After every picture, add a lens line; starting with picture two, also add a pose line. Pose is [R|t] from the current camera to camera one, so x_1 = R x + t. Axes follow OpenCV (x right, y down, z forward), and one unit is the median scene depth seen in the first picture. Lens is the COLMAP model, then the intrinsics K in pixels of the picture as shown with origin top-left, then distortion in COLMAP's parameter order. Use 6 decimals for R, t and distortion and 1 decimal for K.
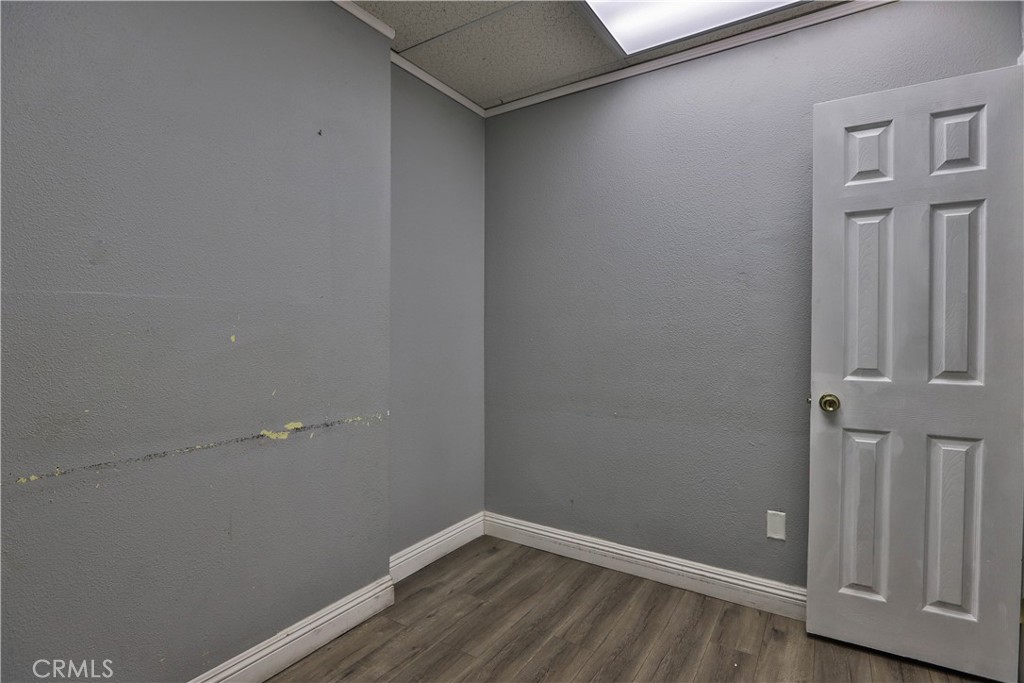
lens RADIAL K [[496.7, 0, 512.0], [0, 496.7, 341.5], [0, 0, 1]] dist [-0.023893, 0.002042]
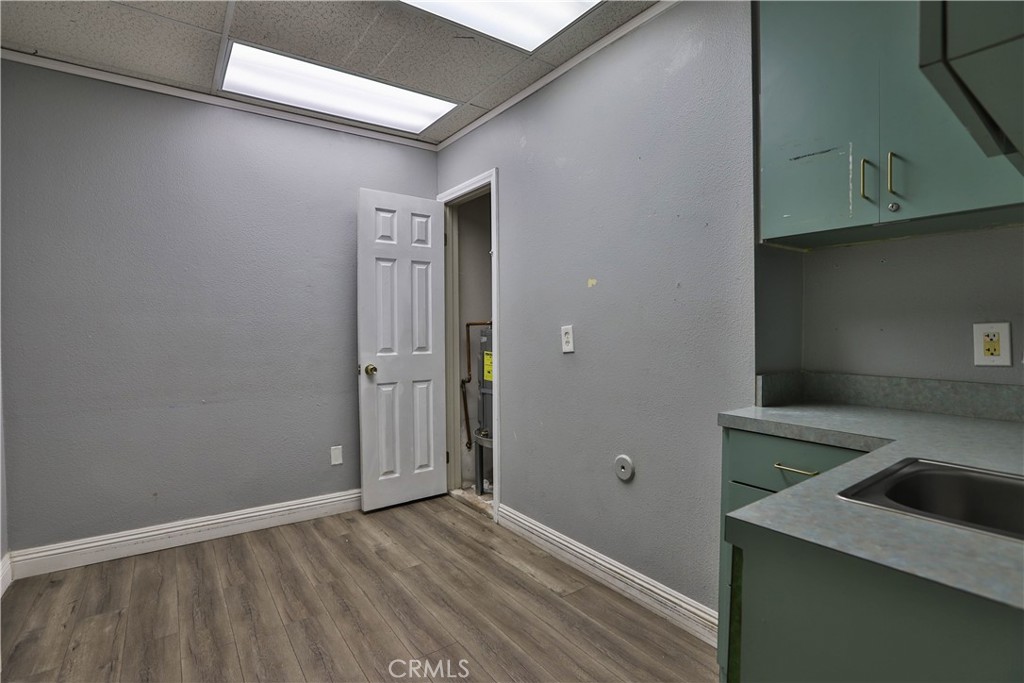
lens RADIAL K [[496.7, 0, 512.0], [0, 496.7, 341.5], [0, 0, 1]] dist [-0.023893, 0.002042]
pose [[0.364151, -0.027208, 0.930942, -0.736906], [0.019368, 0.999578, 0.021637, 0.001802], [-0.931139, 0.010151, 0.364524, -0.064504]]
